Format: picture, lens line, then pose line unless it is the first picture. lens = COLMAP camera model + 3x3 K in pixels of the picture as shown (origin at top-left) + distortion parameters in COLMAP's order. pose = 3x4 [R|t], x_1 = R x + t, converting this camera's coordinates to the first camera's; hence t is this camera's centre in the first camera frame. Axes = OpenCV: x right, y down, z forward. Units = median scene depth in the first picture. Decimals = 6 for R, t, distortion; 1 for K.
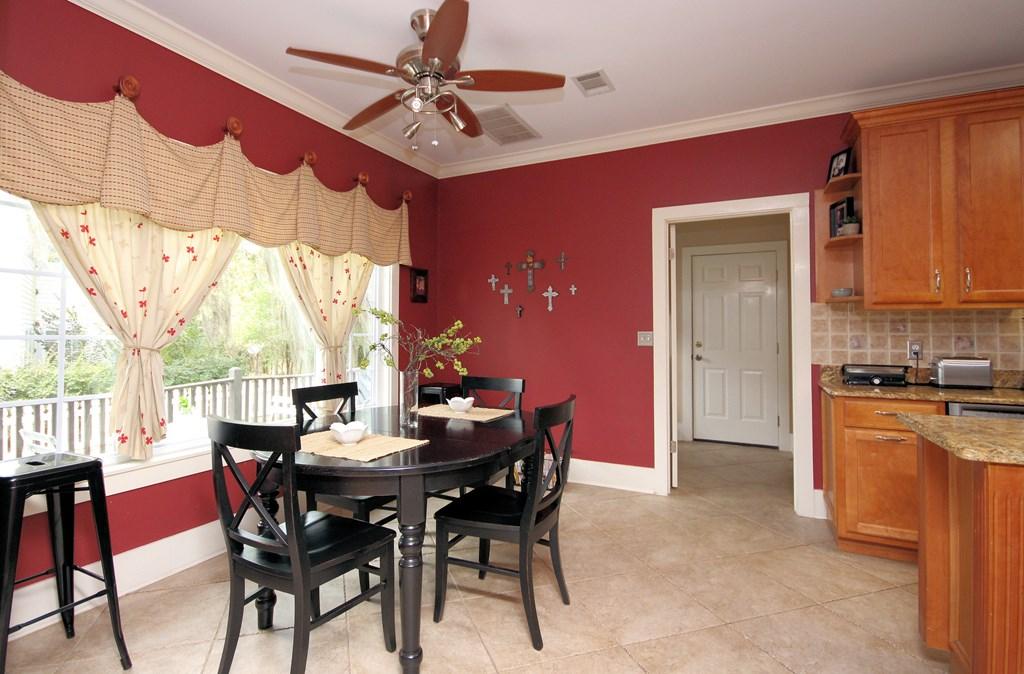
lens RADIAL K [[490.5, 0, 480.1], [0, 490.5, 315.7], [0, 0, 1]] dist [-0.004458, -0.003441]
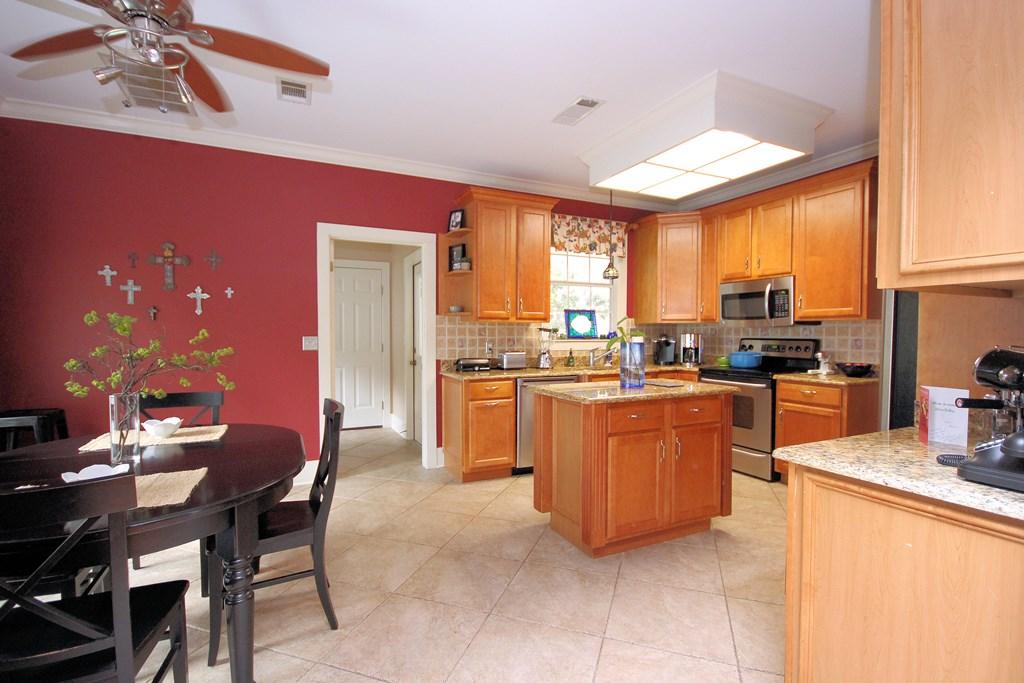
lens RADIAL K [[468.4, 0, 505.9], [0, 468.4, 345.7], [0, 0, 1]] dist [-0.012773, -0.001634]
pose [[0.593338, -0.025333, 0.804555, -0.279750], [-0.023536, 0.998531, 0.048797, -0.009890], [-0.804609, -0.047889, 0.591871, 0.055938]]
